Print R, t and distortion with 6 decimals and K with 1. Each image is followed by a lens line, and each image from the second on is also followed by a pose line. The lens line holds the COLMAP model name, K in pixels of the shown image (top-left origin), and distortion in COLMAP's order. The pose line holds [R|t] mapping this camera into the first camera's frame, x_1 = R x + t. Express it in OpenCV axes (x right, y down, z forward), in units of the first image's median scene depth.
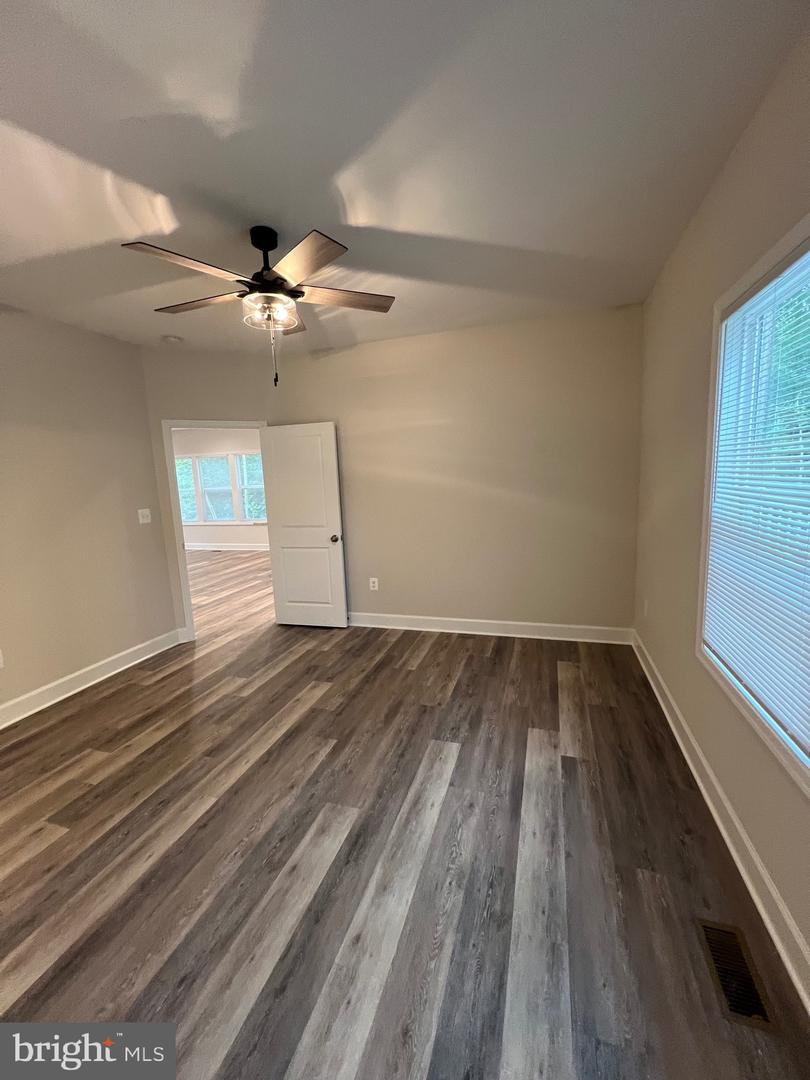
lens RADIAL K [[430.7, 0, 405.0], [0, 430.7, 540.0], [0, 0, 1]] dist [-0.000221, 0.000221]
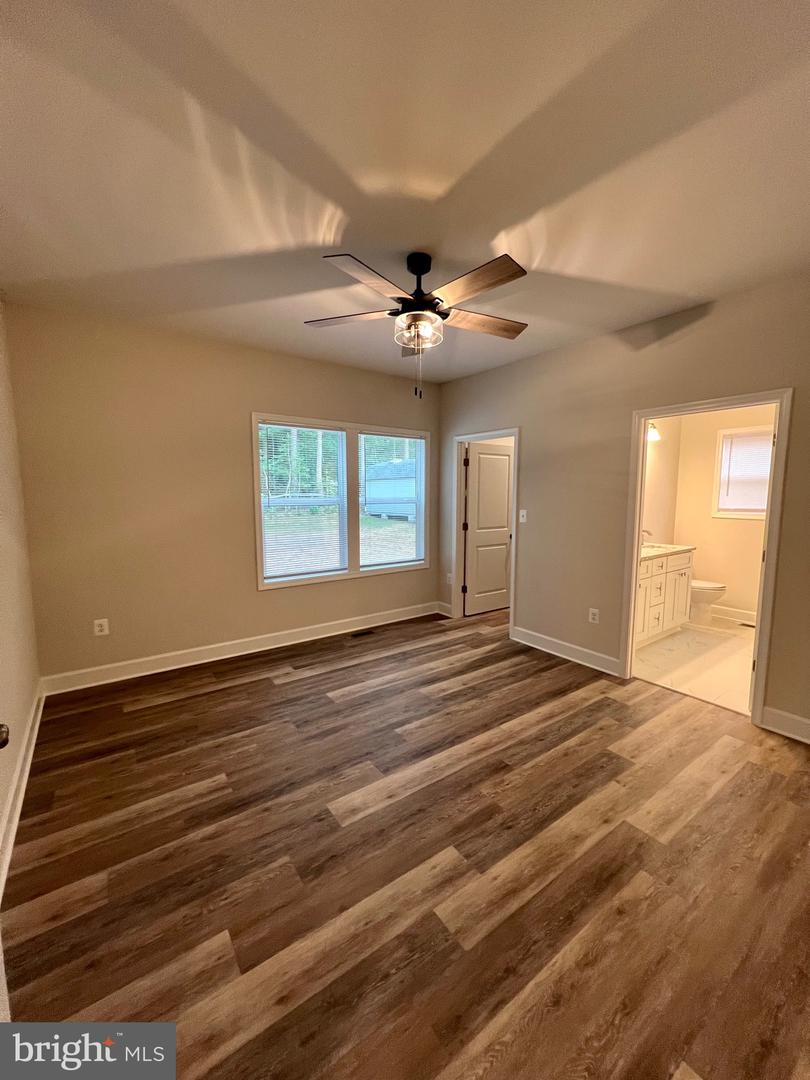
lens RADIAL K [[431.7, 0, 407.4], [0, 431.7, 538.3], [0, 0, 1]] dist [-0.001028, 0.000352]
pose [[-0.806171, -0.021468, 0.591293, -0.854230], [0.121341, 0.972103, 0.200731, -0.226010], [-0.579107, 0.233572, -0.781076, 1.801233]]
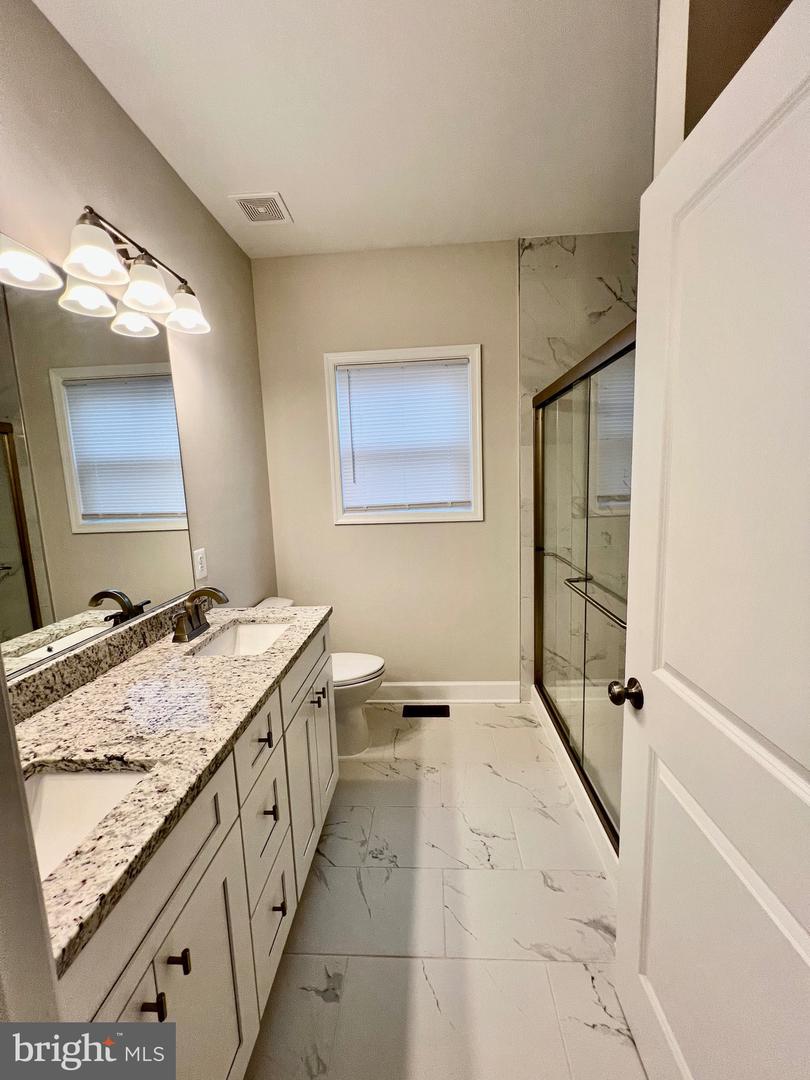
lens RADIAL K [[431.7, 0, 407.4], [0, 431.7, 538.3], [0, 0, 1]] dist [-0.001028, 0.000352]
pose [[-0.964415, 0.111469, -0.239747, -0.714063], [0.040056, 0.957915, 0.284245, 0.006548], [0.261342, 0.264526, -0.928292, 0.350016]]
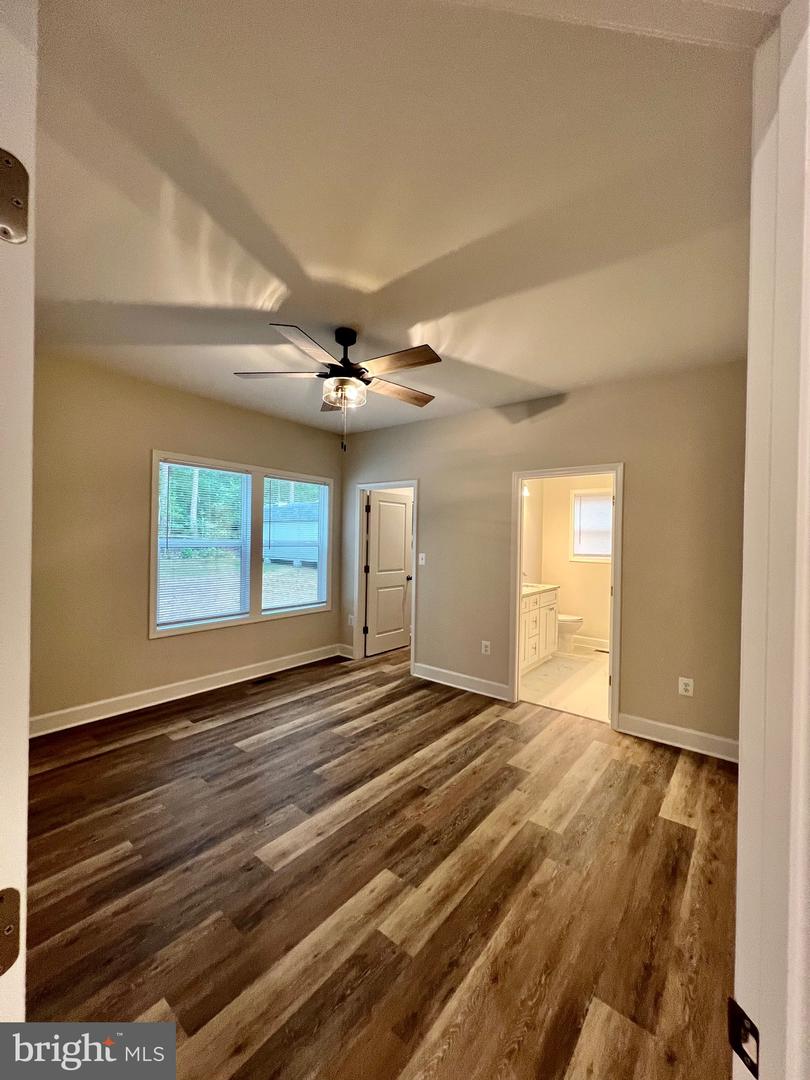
lens RADIAL K [[431.7, 0, 407.4], [0, 431.7, 538.3], [0, 0, 1]] dist [-0.001028, 0.000352]
pose [[-0.934855, 0.024829, 0.354160, -0.816317], [0.073943, 0.989293, 0.125827, -0.243879], [-0.347244, 0.143818, -0.926681, 1.931269]]
